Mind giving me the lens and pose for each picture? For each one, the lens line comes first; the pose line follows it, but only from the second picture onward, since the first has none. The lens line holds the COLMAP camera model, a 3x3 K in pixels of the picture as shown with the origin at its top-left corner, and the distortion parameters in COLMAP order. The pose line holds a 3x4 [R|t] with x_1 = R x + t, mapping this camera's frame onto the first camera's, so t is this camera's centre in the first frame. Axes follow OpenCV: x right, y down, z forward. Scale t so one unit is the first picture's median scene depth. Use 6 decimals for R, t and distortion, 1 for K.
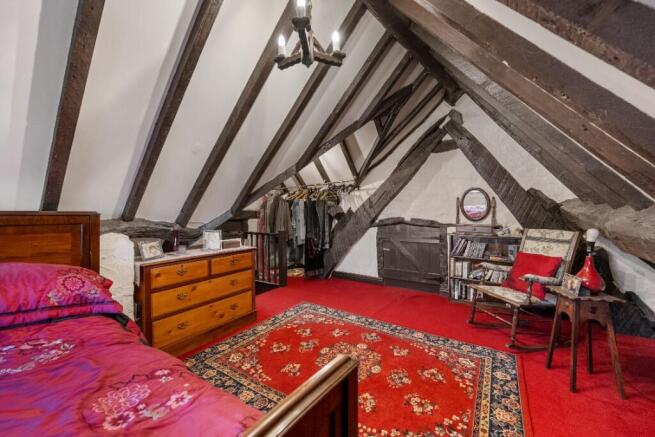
lens RADIAL K [[263.0, 0, 328.7], [0, 263.0, 214.9], [0, 0, 1]] dist [0.001246, -0.001943]
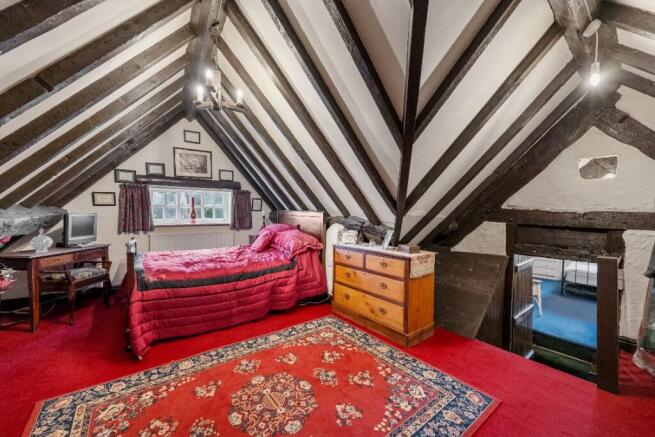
lens RADIAL K [[263.0, 0, 329.8], [0, 263.0, 218.5], [0, 0, 1]] dist [0.001246, -0.001943]
pose [[-0.337729, 0.027505, -0.940842, 0.646732], [-0.023859, 0.999002, 0.037769, -0.019319], [0.940941, 0.035203, -0.336735, 1.228656]]
